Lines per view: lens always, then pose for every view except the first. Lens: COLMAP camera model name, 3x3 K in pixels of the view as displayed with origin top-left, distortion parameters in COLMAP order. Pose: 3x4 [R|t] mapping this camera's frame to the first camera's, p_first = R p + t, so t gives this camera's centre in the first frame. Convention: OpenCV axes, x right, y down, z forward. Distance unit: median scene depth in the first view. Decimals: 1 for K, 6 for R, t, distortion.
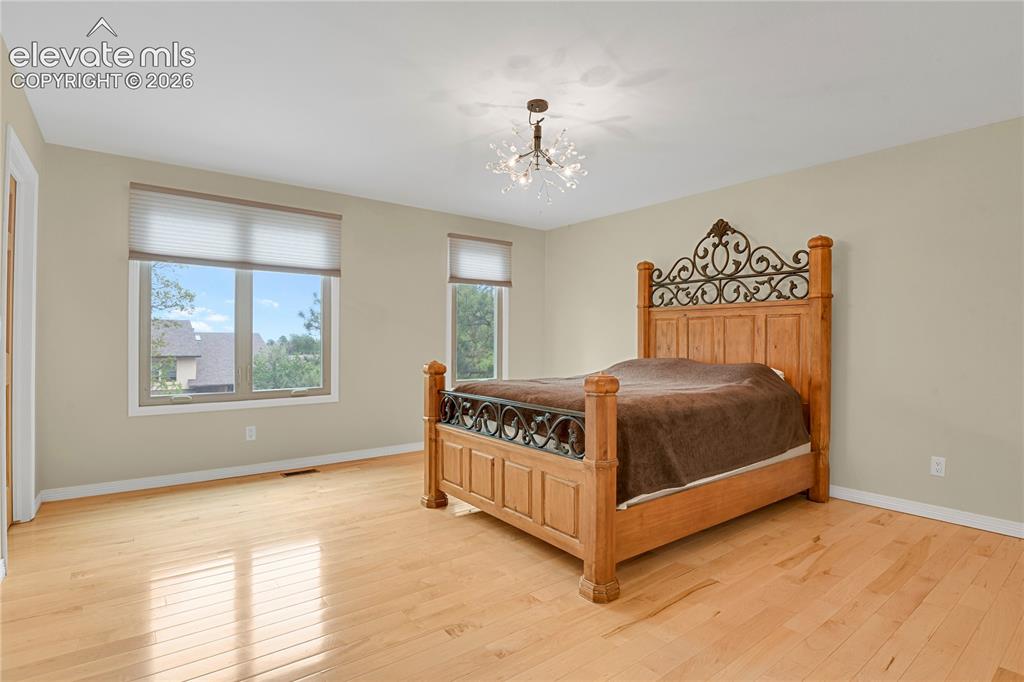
lens RADIAL K [[502.1, 0, 512.0], [0, 502.1, 341.0], [0, 0, 1]] dist [-0.037914, -0.000621]
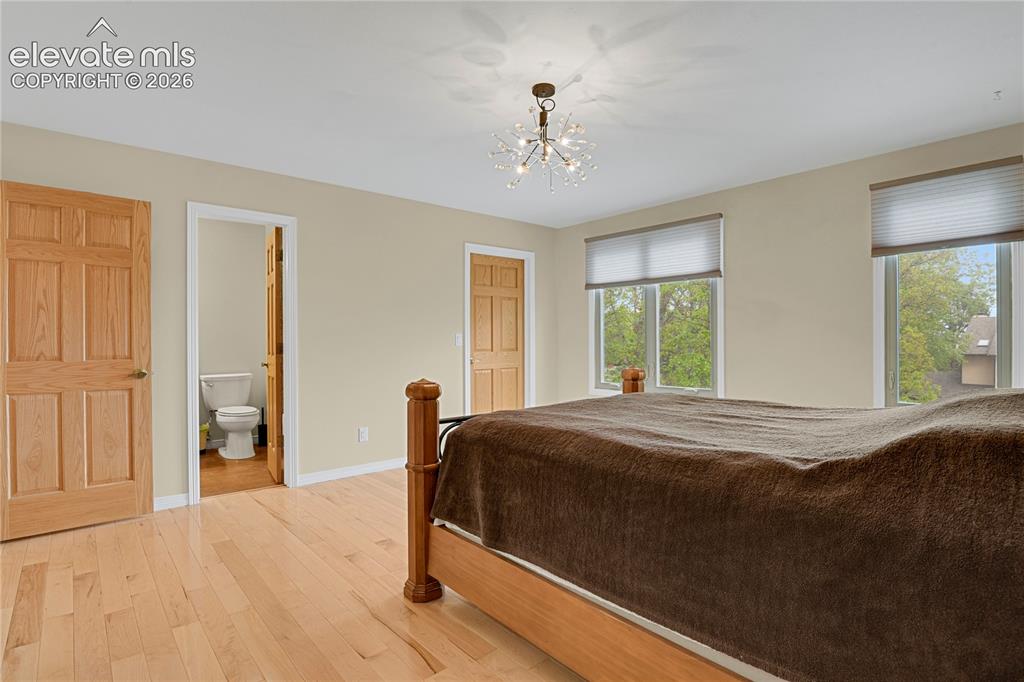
lens RADIAL K [[502.1, 0, 512.0], [0, 502.1, 341.0], [0, 0, 1]] dist [-0.037914, -0.000621]
pose [[0.070772, -0.000670, -0.997492, 0.701617], [0.017131, 0.999853, 0.000544, -0.018651], [0.997345, -0.017126, 0.070773, 0.653072]]
